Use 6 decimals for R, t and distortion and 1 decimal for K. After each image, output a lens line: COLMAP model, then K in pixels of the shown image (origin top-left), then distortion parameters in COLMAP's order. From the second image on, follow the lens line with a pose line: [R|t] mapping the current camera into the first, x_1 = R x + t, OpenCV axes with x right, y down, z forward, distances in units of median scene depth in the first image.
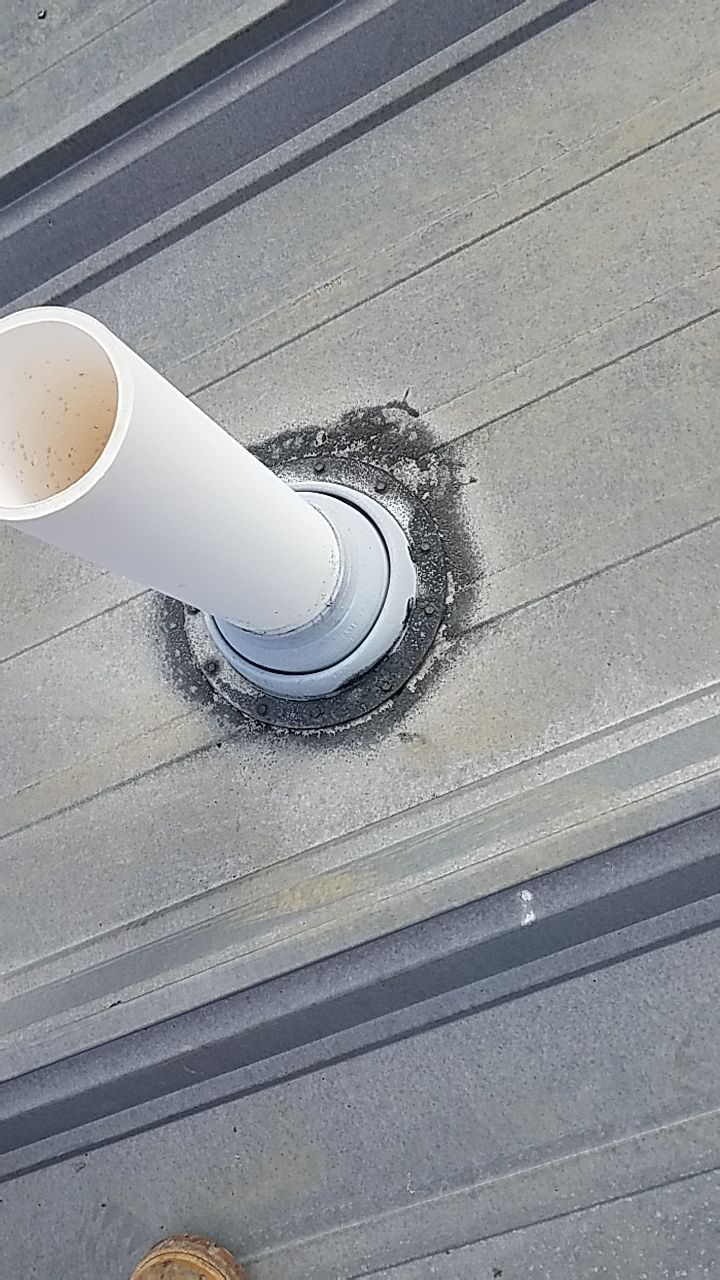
lens RADIAL K [[999.2, 0, 366.4], [0, 999.2, 632.8], [0, 0, 1]] dist [0.004348, -0.002006]
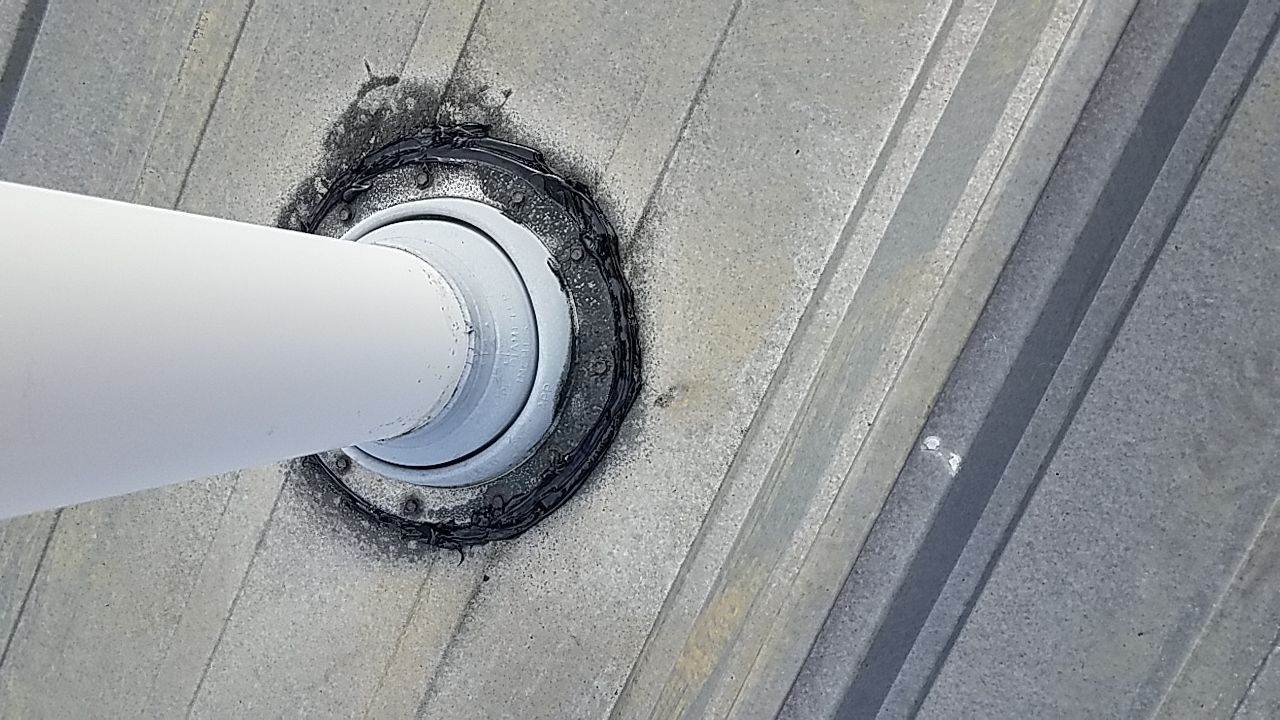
lens RADIAL K [[999.2, 0, 631.6], [0, 999.2, 316.1], [0, 0, 1]] dist [0.004348, -0.002006]
pose [[0.742399, -0.659805, 0.116194, -0.025802], [0.663539, 0.748094, 0.008480, 0.033787], [-0.092519, 0.070804, 0.993190, 0.242563]]
